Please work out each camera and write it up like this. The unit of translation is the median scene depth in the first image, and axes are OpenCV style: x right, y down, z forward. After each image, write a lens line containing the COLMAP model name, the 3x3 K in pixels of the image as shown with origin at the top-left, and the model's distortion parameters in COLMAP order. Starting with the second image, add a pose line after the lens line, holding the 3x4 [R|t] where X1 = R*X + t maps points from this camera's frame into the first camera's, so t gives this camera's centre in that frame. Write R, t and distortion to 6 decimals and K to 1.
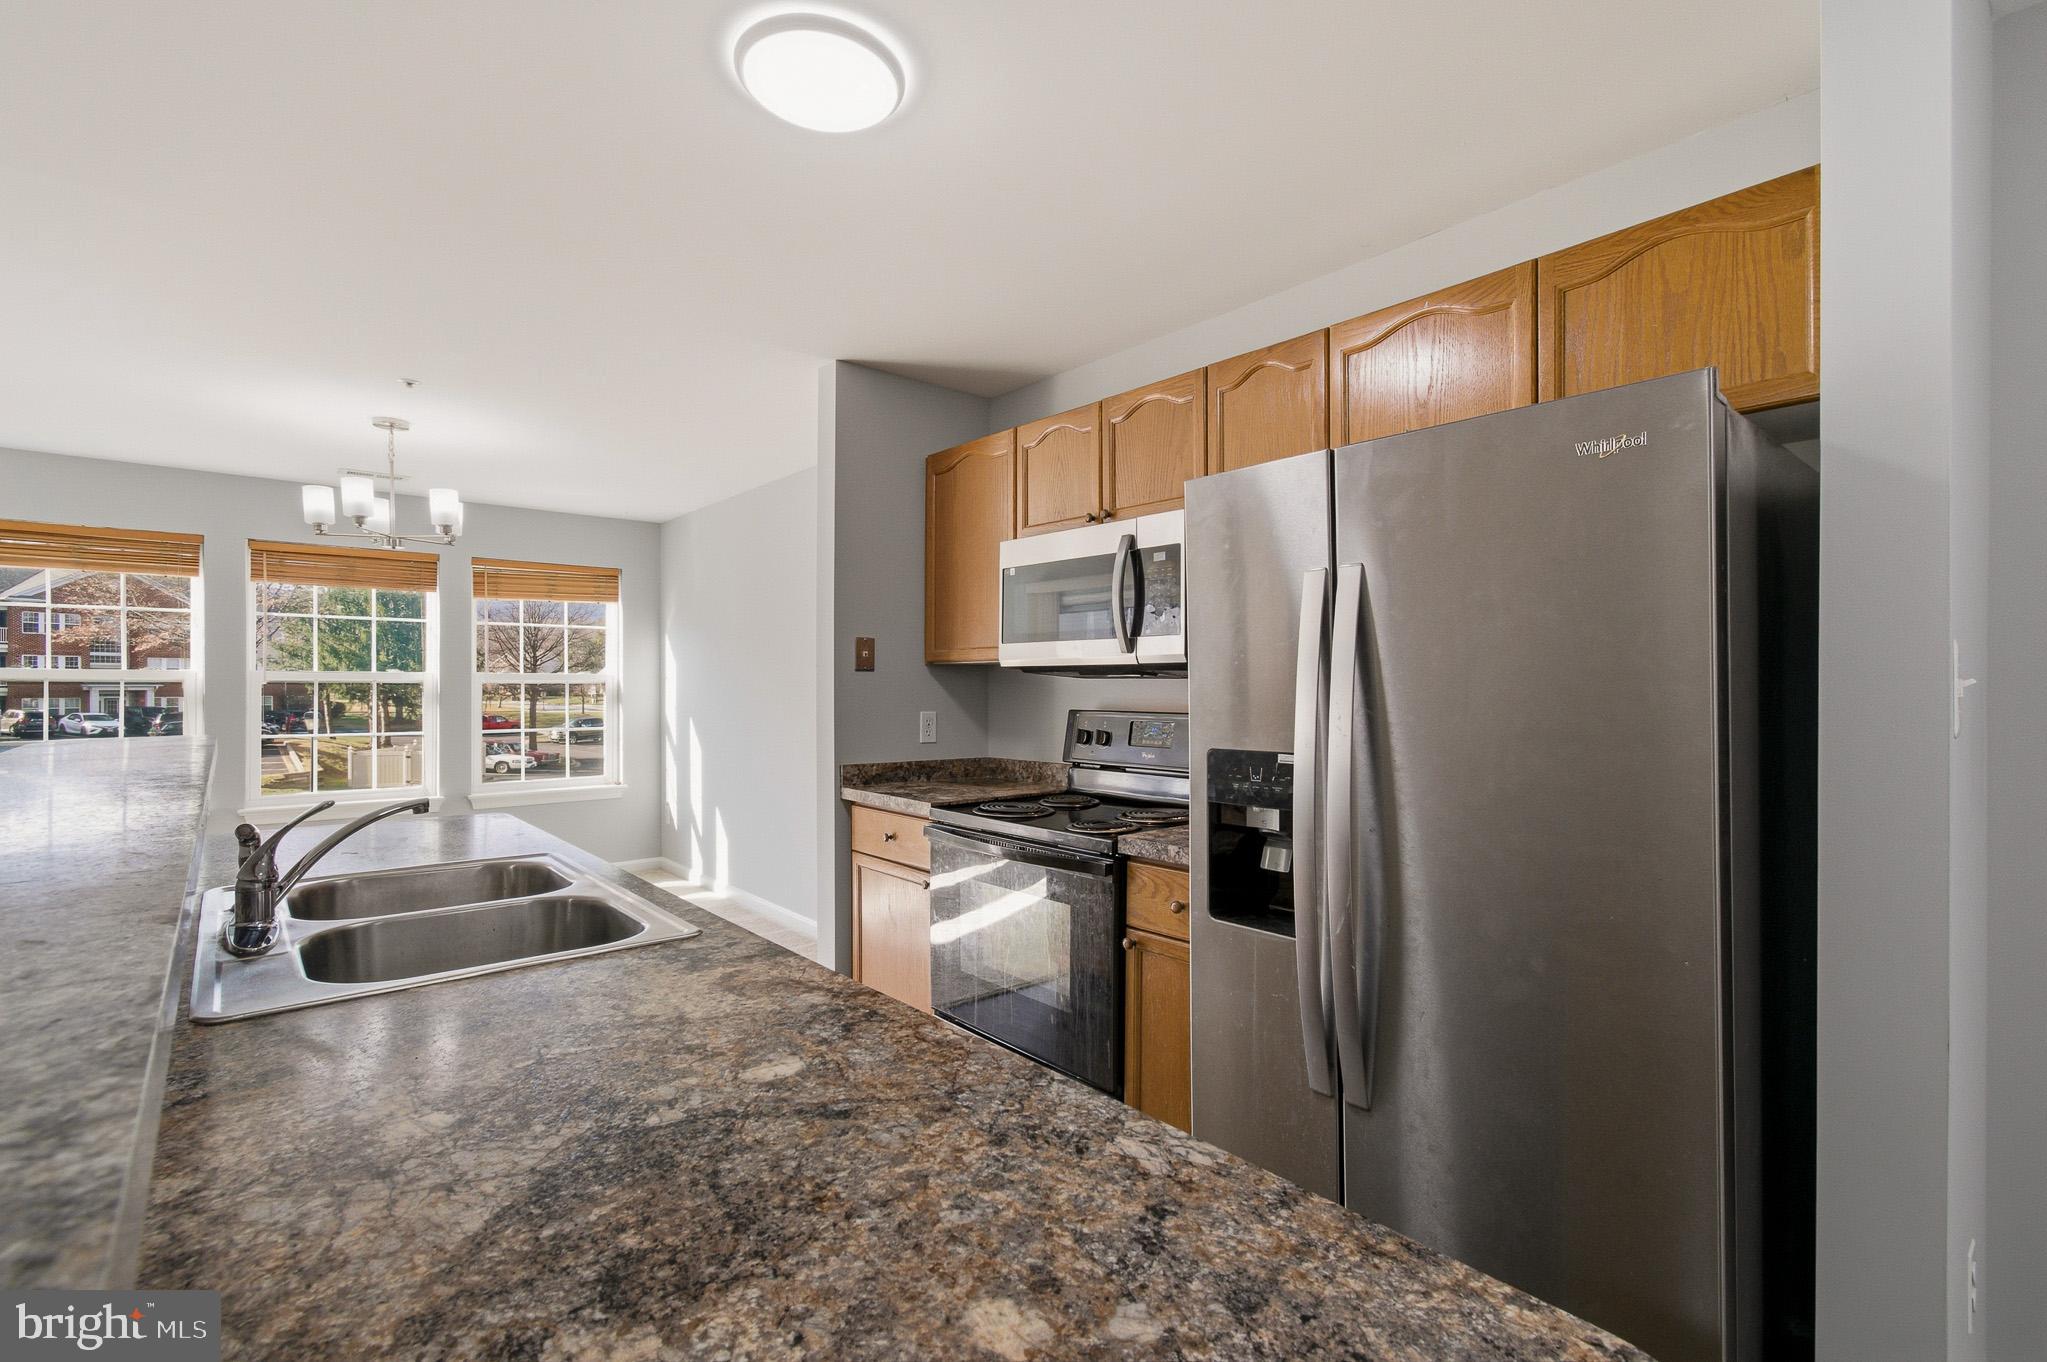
lens RADIAL K [[927.9, 0, 1021.8], [0, 927.9, 688.8], [0, 0, 1]] dist [-0.055511, 0.060799]
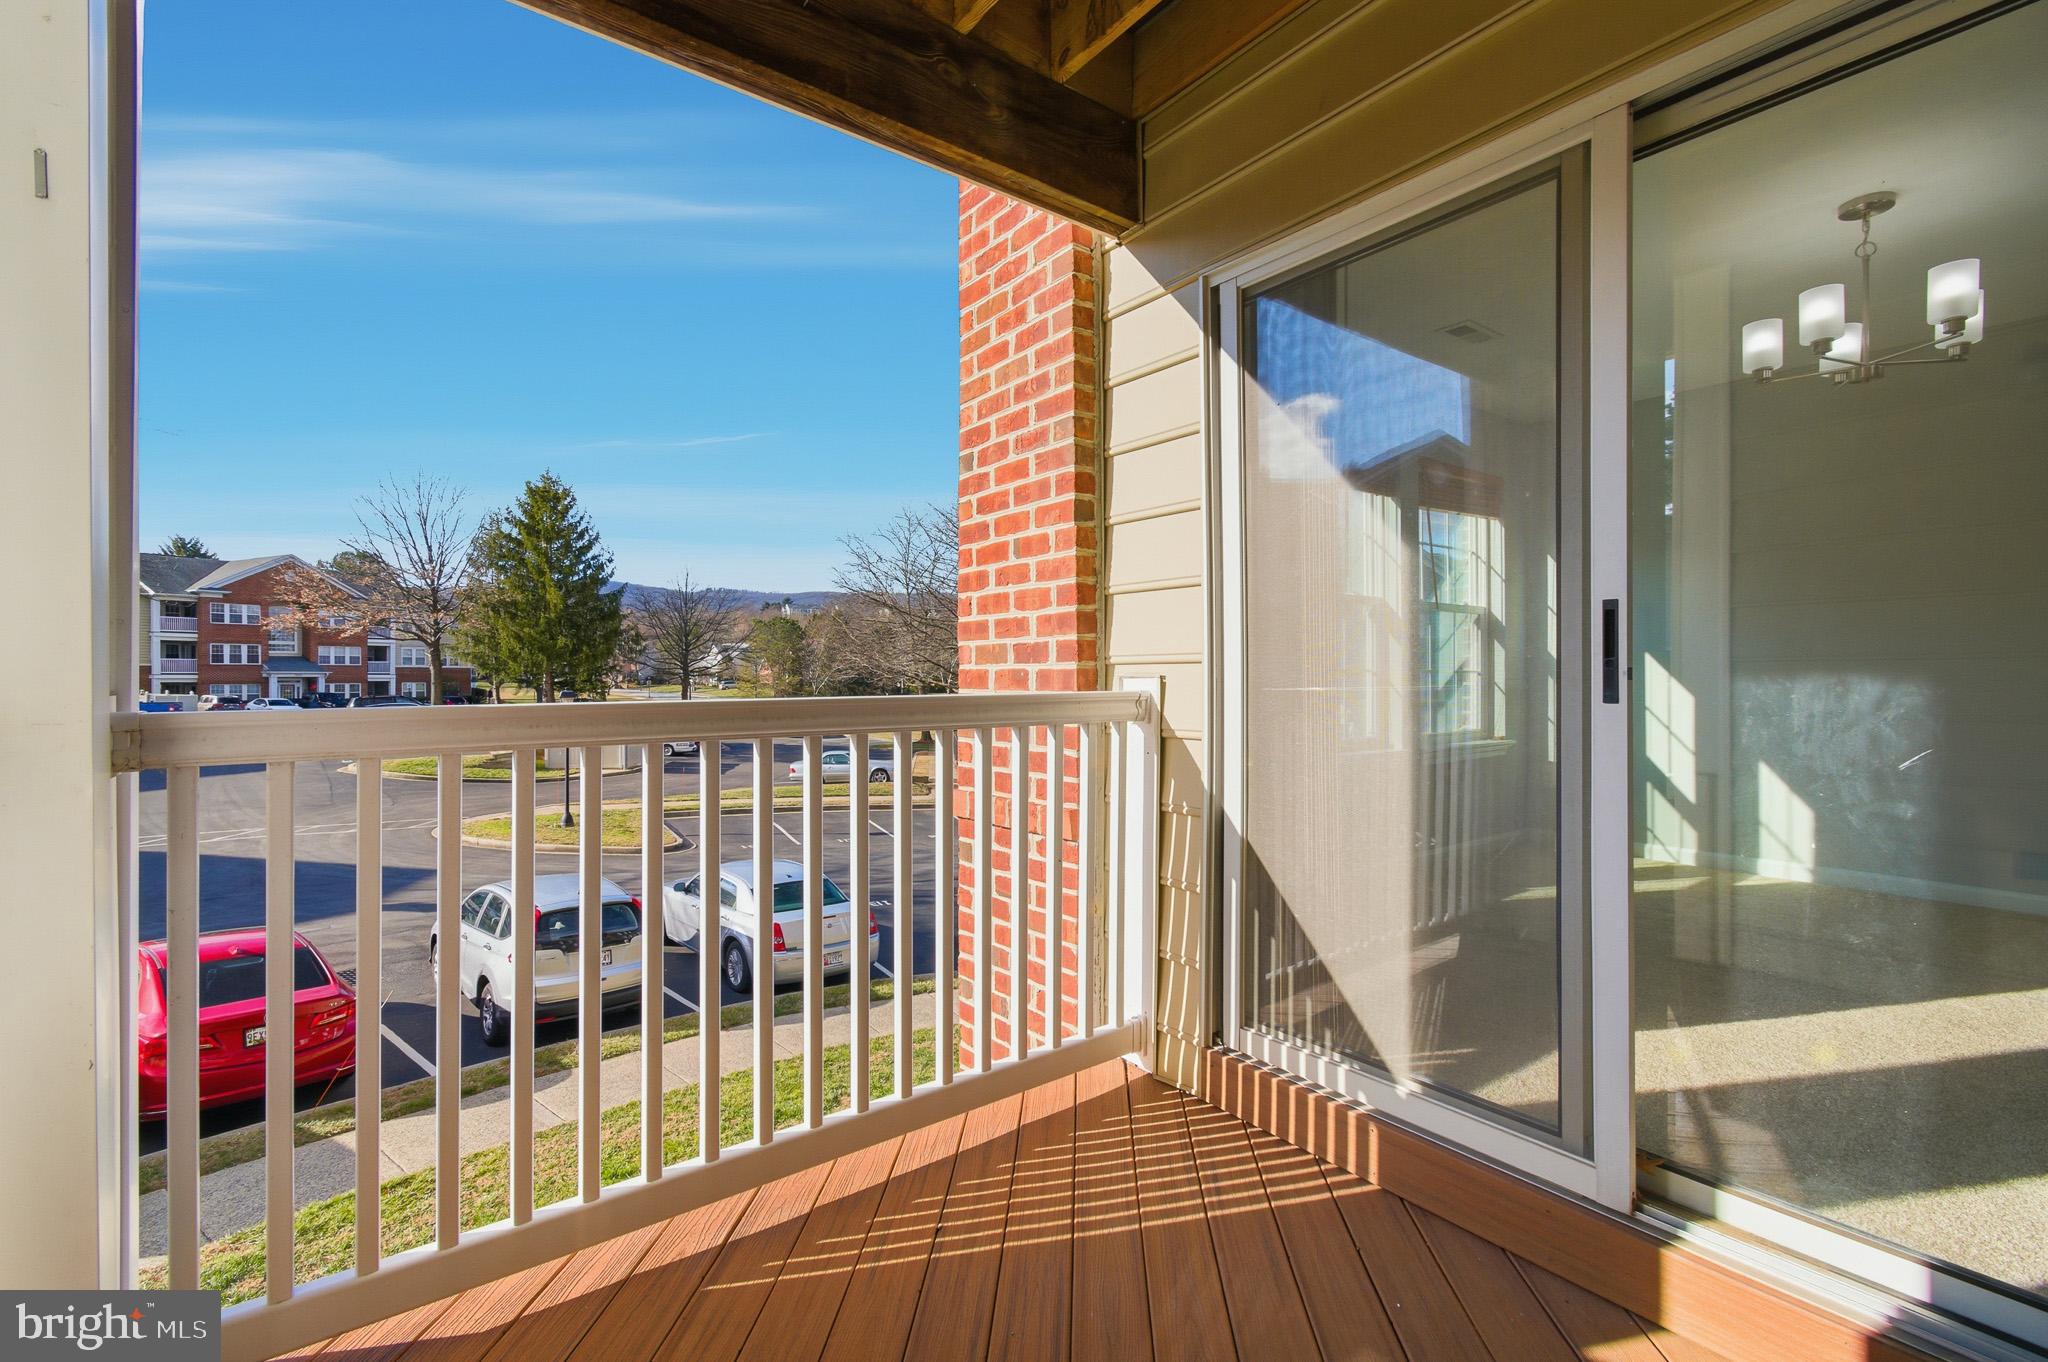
lens RADIAL K [[904.2, 0, 1024.0], [0, 904.2, 681.0], [0, 0, 1]] dist [-0.001241, -0.000917]
pose [[0.998402, -0.002939, -0.056434, -1.592641], [0.003136, 0.999989, 0.003392, 0.090323], [0.056423, -0.003563, 0.998401, 0.328522]]
